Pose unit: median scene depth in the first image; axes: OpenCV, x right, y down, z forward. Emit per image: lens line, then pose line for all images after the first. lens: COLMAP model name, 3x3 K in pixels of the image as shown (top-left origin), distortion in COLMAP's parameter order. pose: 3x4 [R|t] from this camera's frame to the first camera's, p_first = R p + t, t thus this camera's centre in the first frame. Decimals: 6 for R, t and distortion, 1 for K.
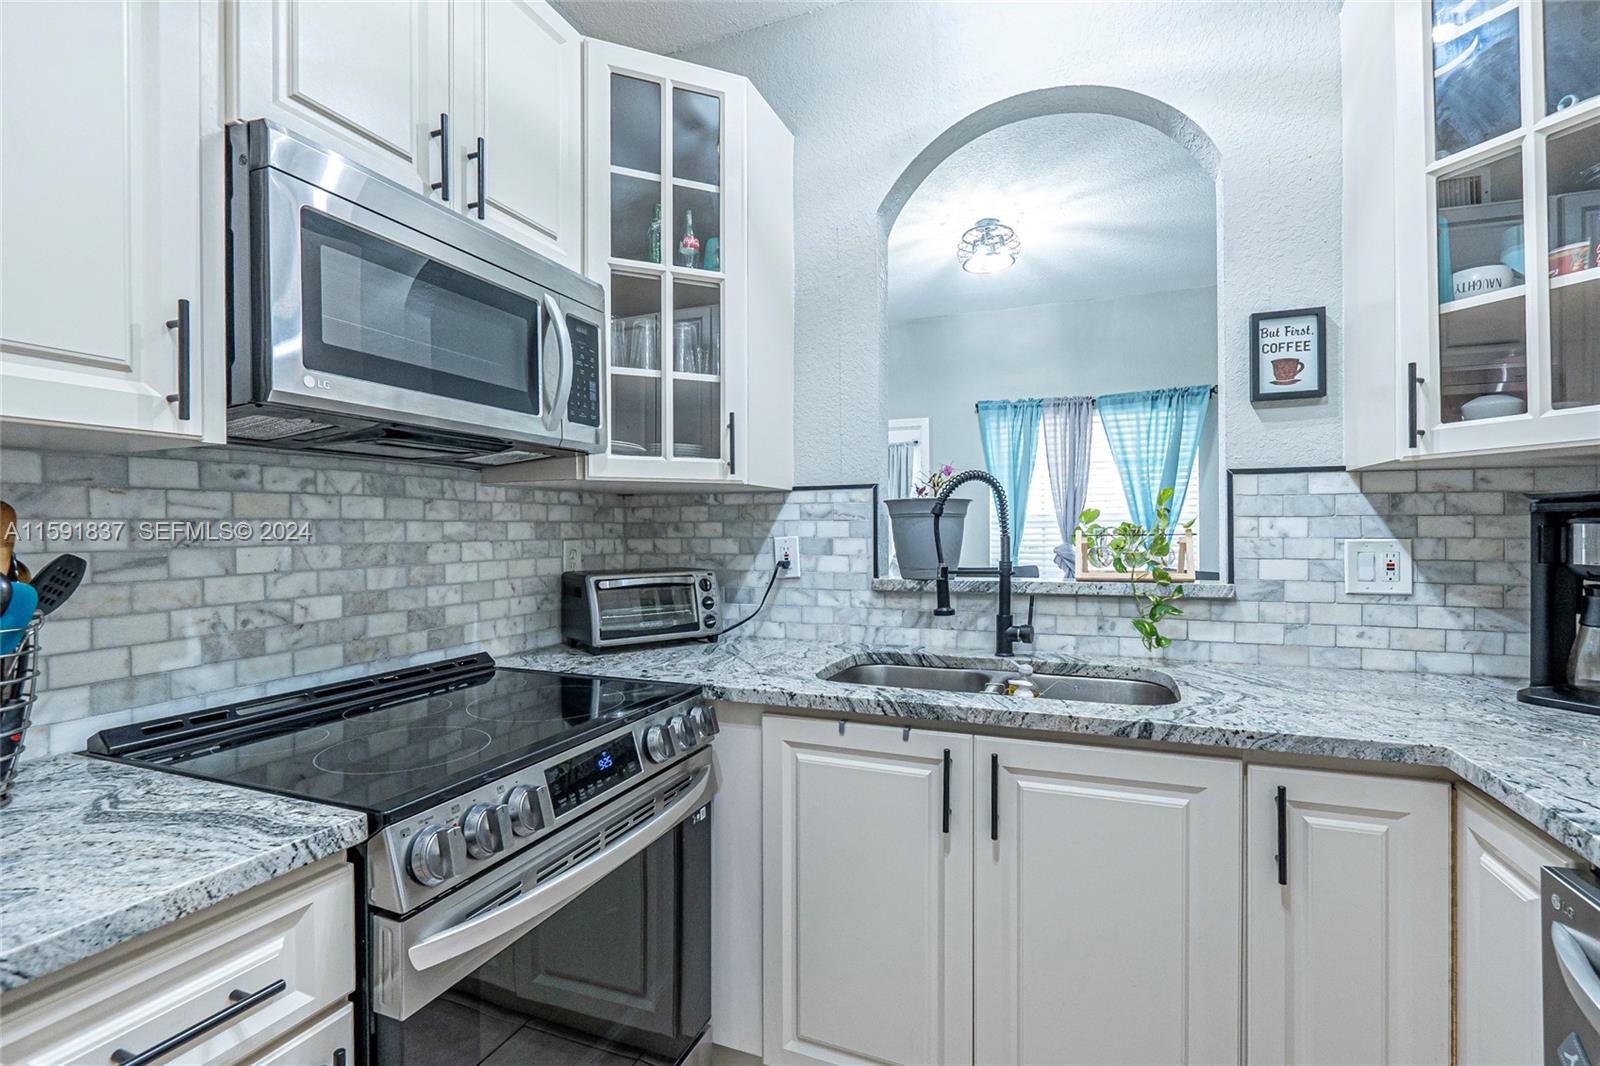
lens RADIAL K [[876.9, 0, 742.3], [0, 876.9, 560.2], [0, 0, 1]] dist [-0.007765, 0.002095]
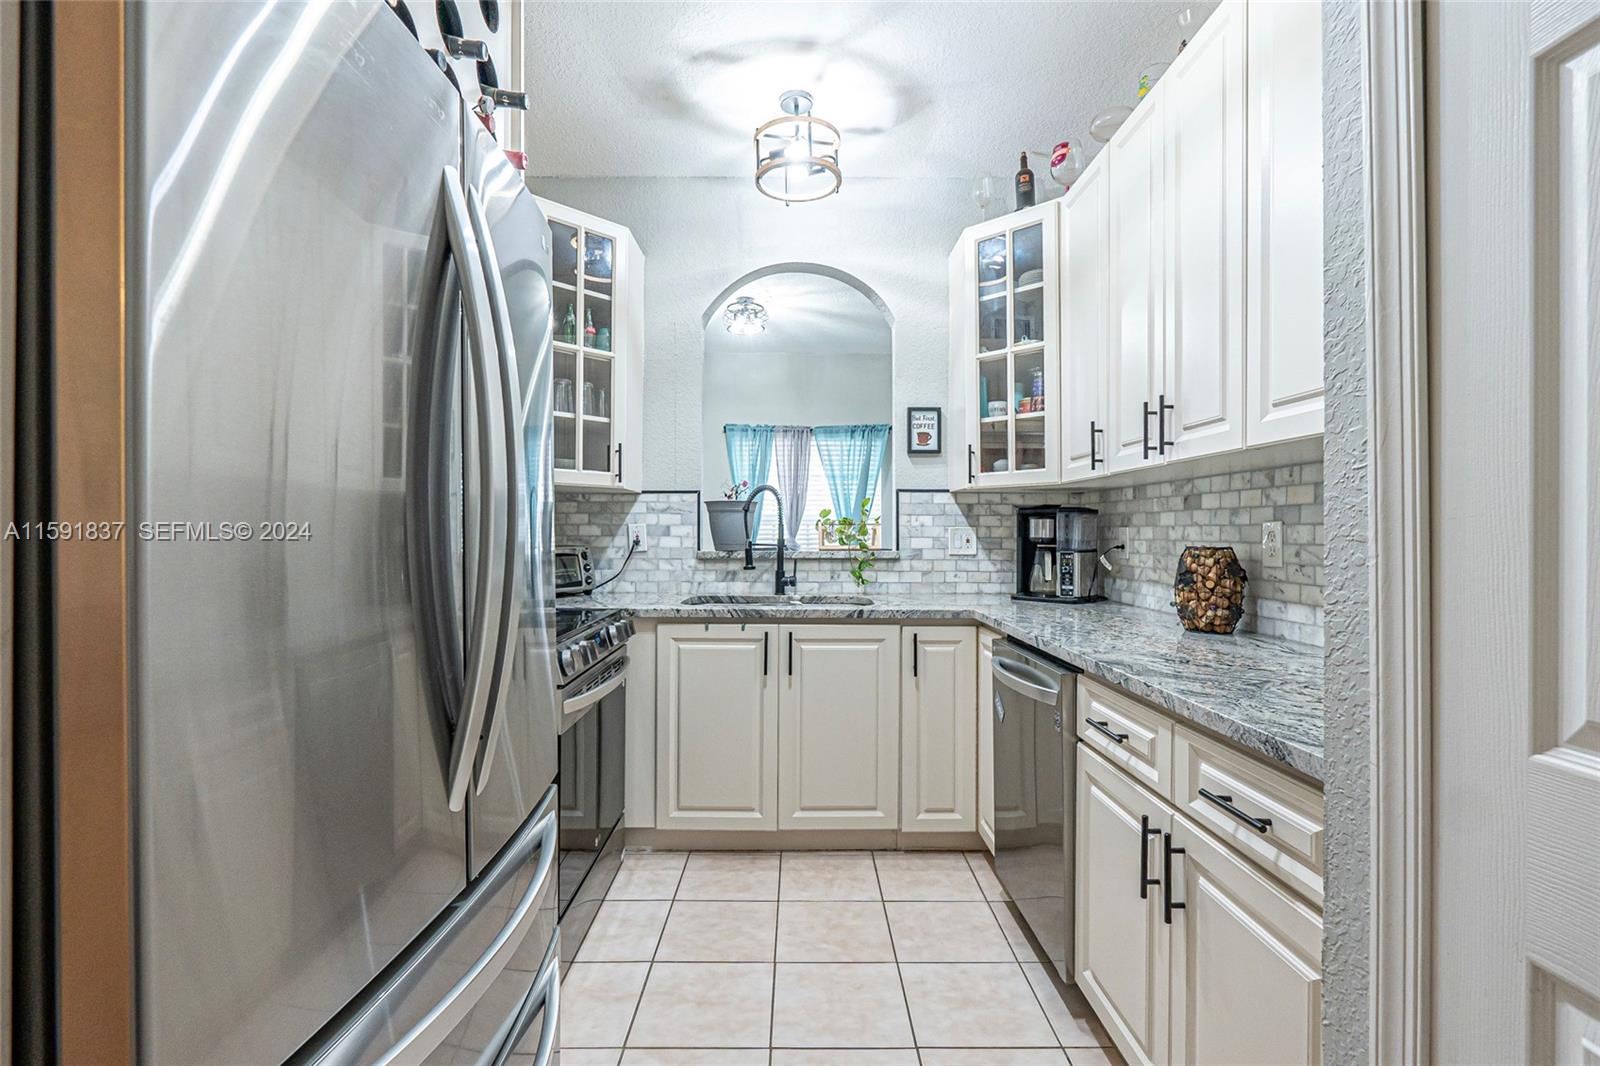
lens RADIAL K [[742.9, 0, 811.3], [0, 742.9, 611.8], [0, 0, 1]] dist [-0.004426, 0.000969]
pose [[0.925499, -0.031518, 0.377437, -0.225806], [0.001489, 0.996827, 0.079588, 0.031657], [-0.378747, -0.073097, 0.922609, -0.423990]]
